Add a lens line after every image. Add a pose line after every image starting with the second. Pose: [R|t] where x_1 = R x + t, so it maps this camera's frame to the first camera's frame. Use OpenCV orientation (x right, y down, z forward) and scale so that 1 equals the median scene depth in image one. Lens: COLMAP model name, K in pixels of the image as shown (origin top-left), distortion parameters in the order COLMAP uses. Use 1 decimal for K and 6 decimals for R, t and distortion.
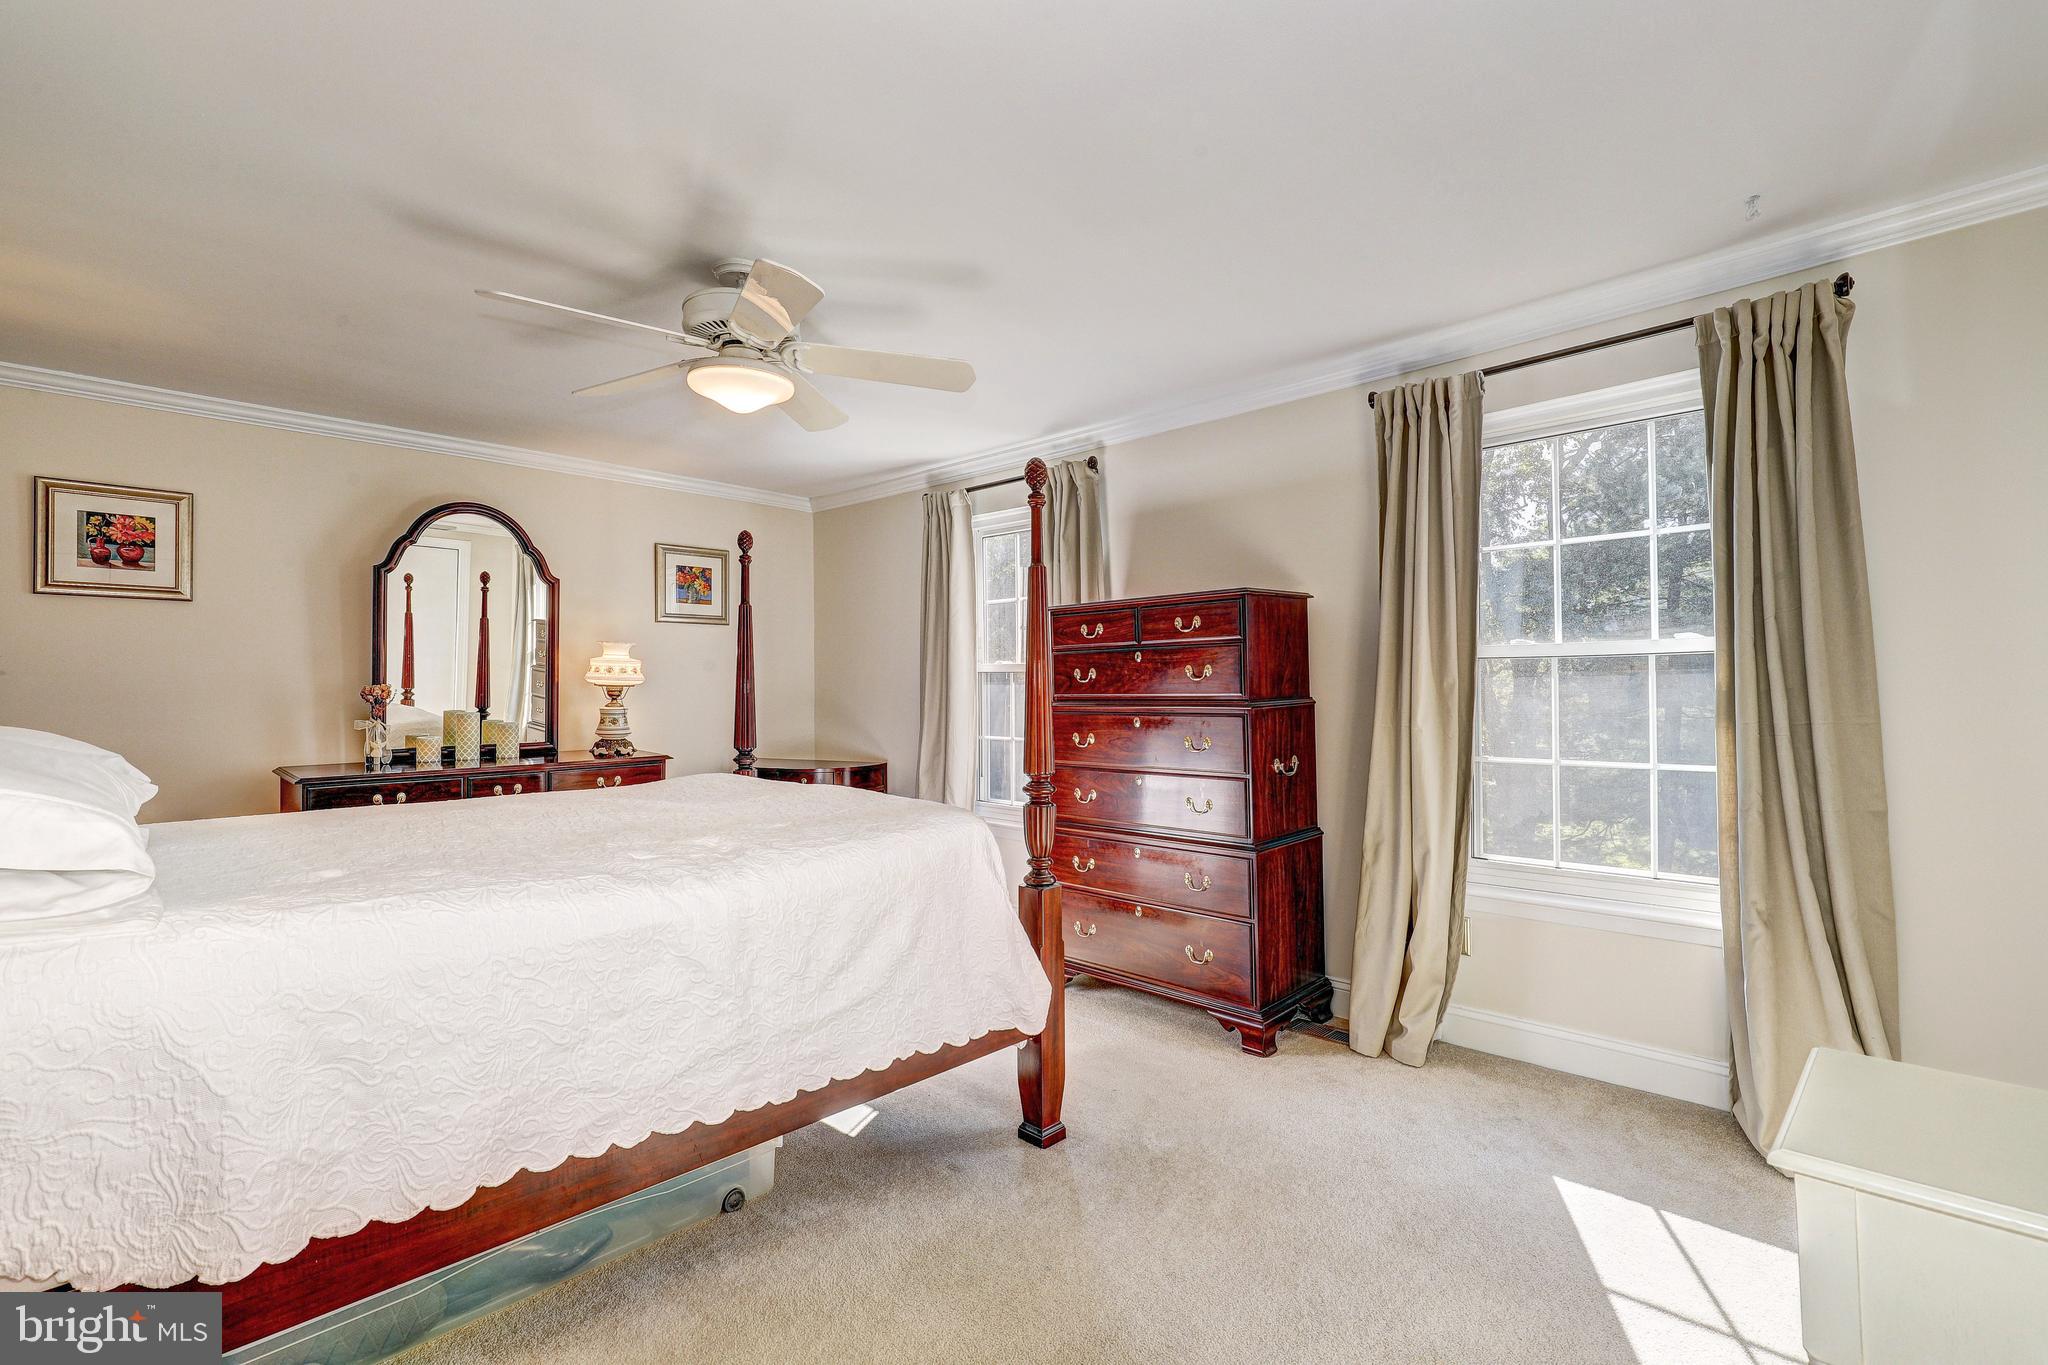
lens RADIAL K [[922.5, 0, 1031.9], [0, 922.5, 680.4], [0, 0, 1]] dist [0.001096, 0.000188]
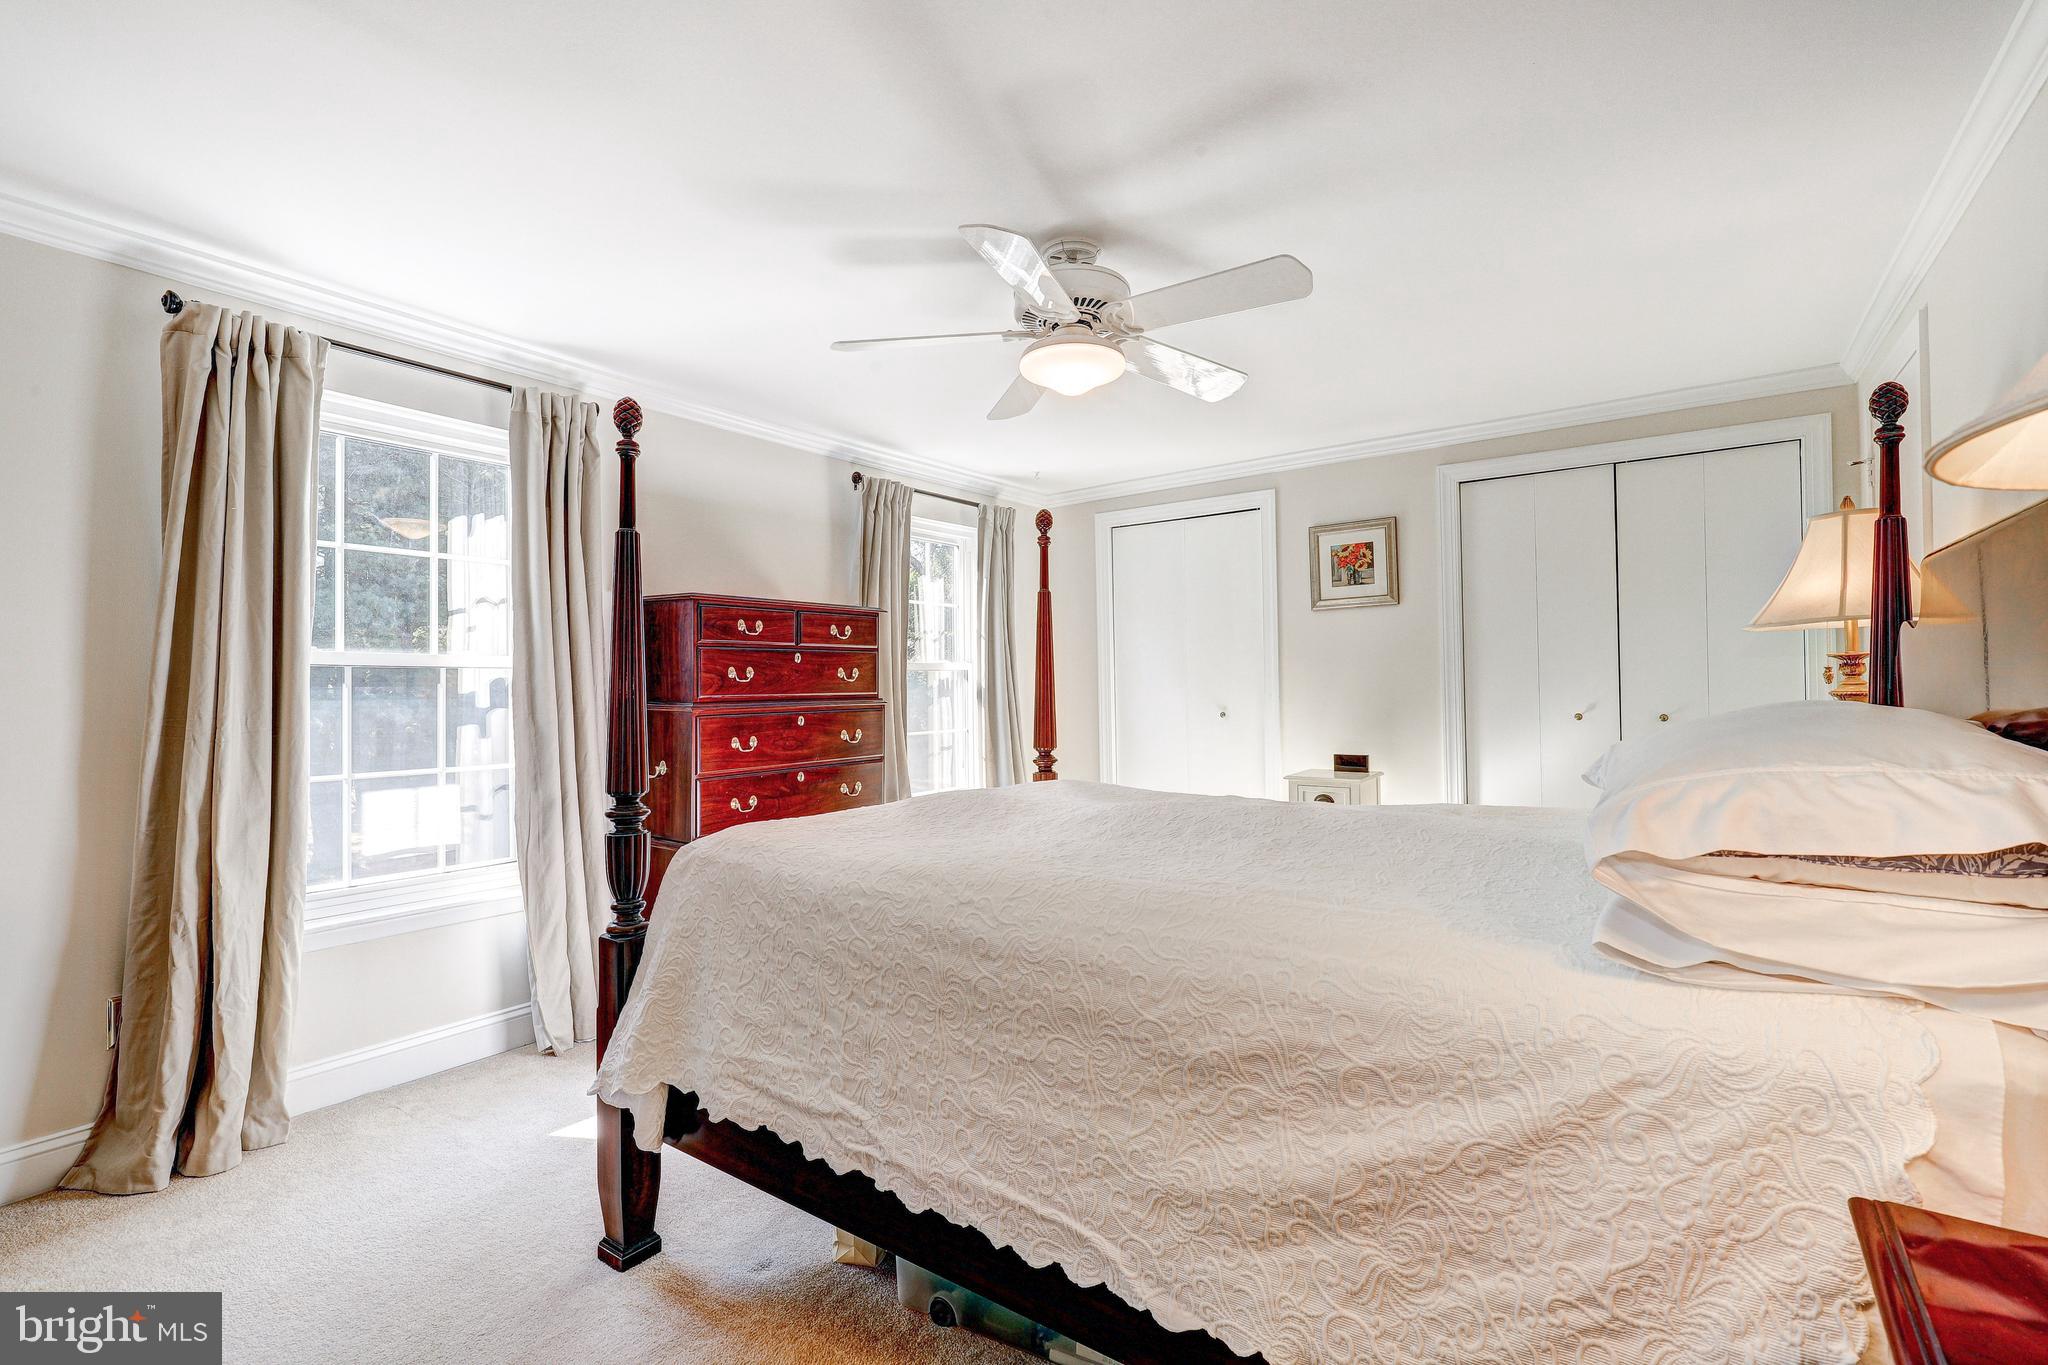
lens RADIAL K [[914.3, 0, 1024.0], [0, 914.3, 682.5], [0, 0, 1]] dist [-0.000134, 0.000008]
pose [[-0.152263, 0.015866, 0.988213, -1.005029], [0.003814, 0.999873, -0.015465, 0.020251], [-0.988333, 0.001414, -0.152304, 0.967833]]
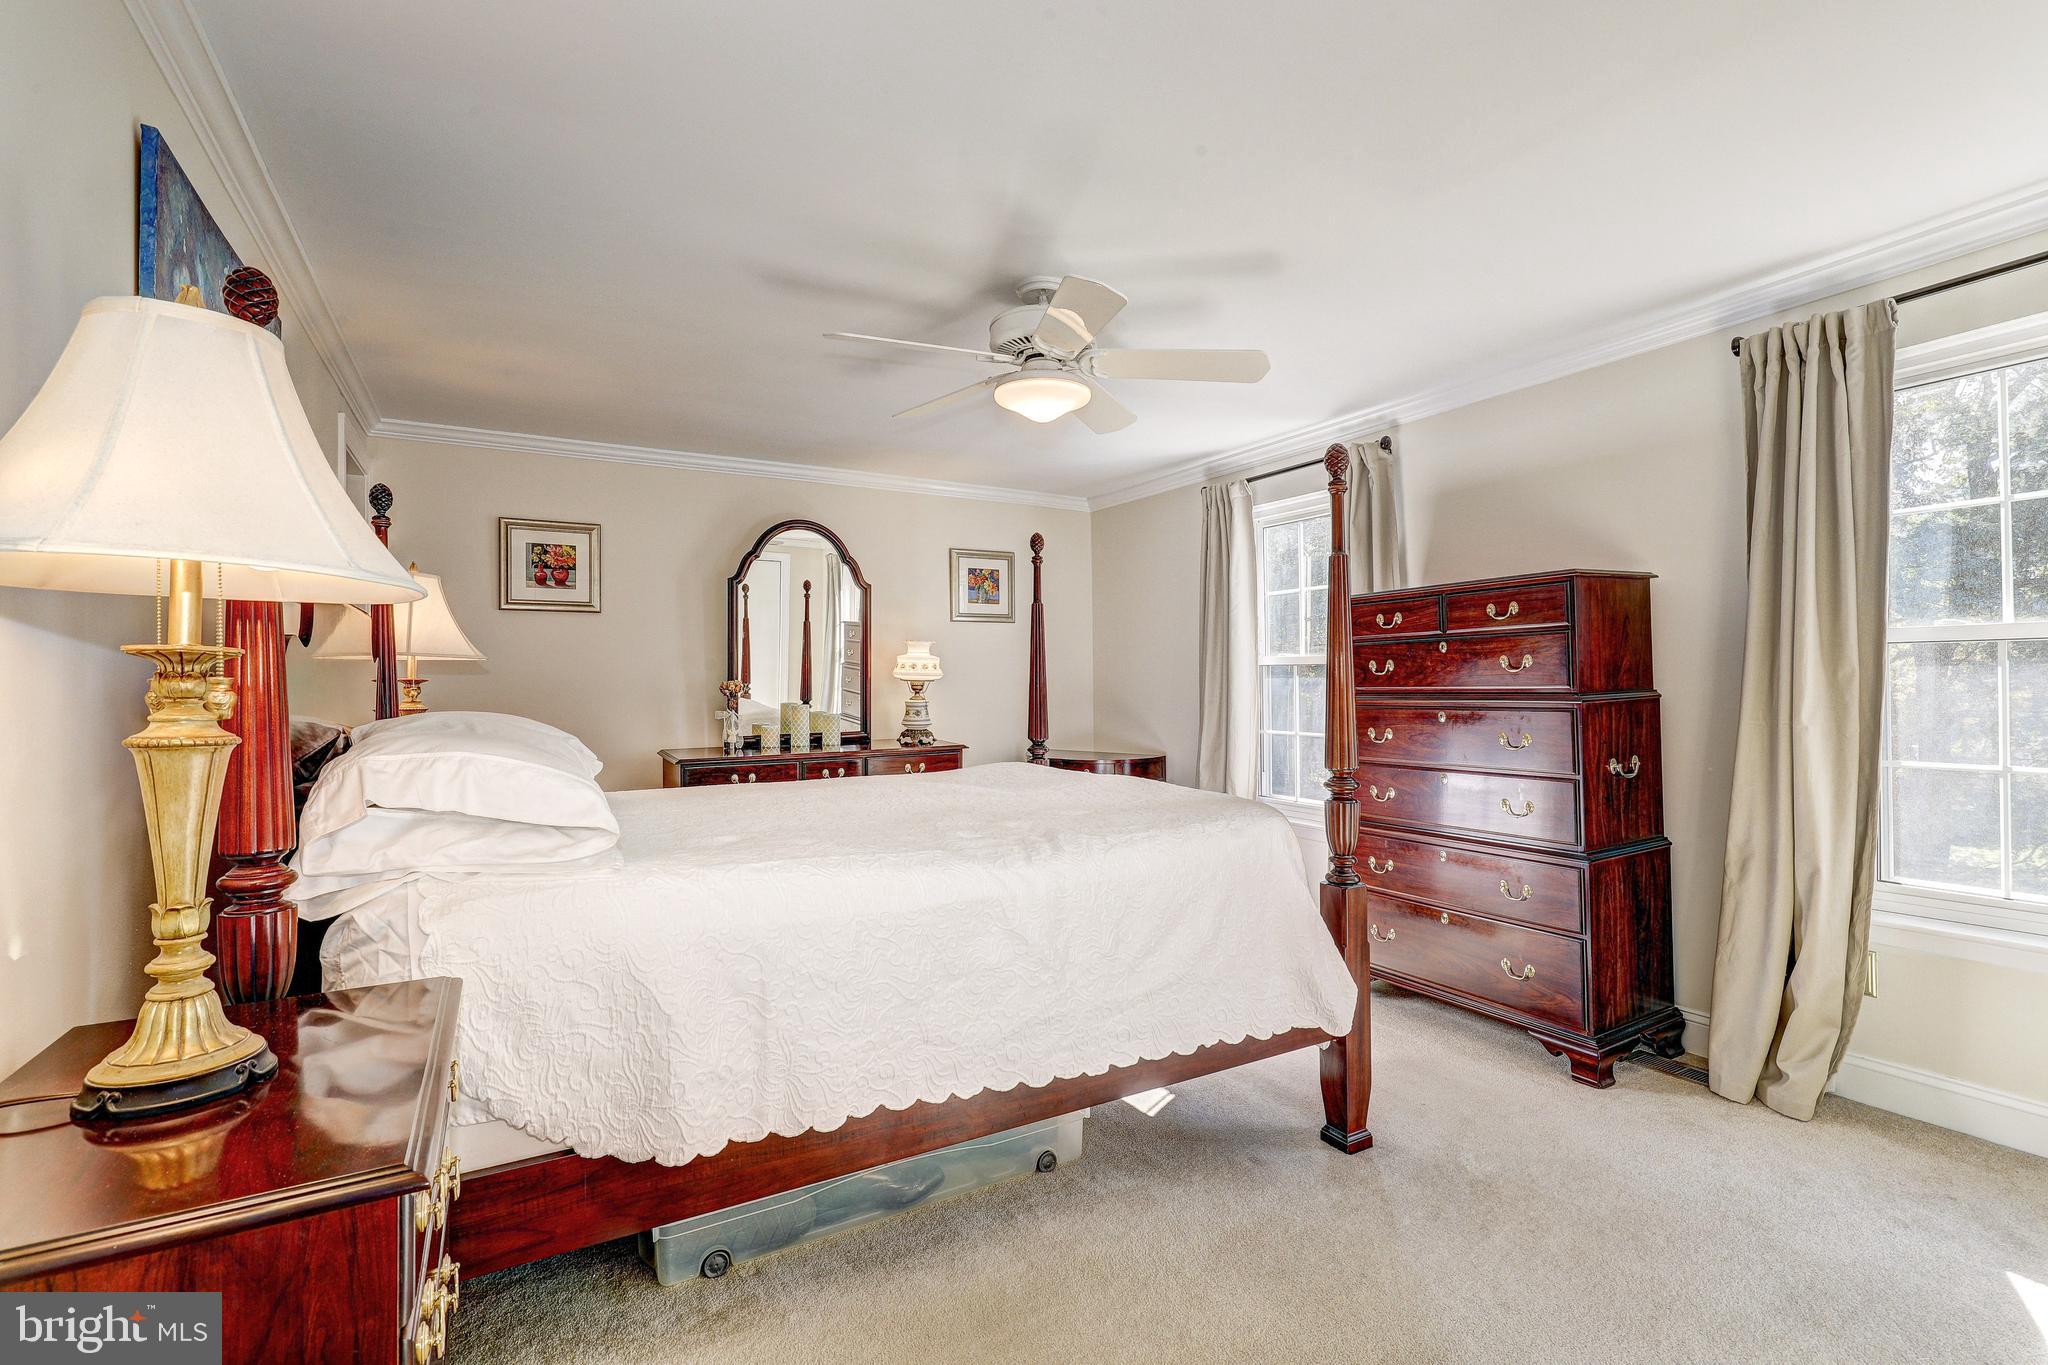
lens RADIAL K [[922.5, 0, 1031.9], [0, 922.5, 680.4], [0, 0, 1]] dist [0.001096, 0.000188]
pose [[0.960900, -0.004365, -0.276861, -0.028734], [0.006195, 0.999964, 0.005737, 0.000256], [0.276826, -0.007228, 0.960893, -0.018350]]
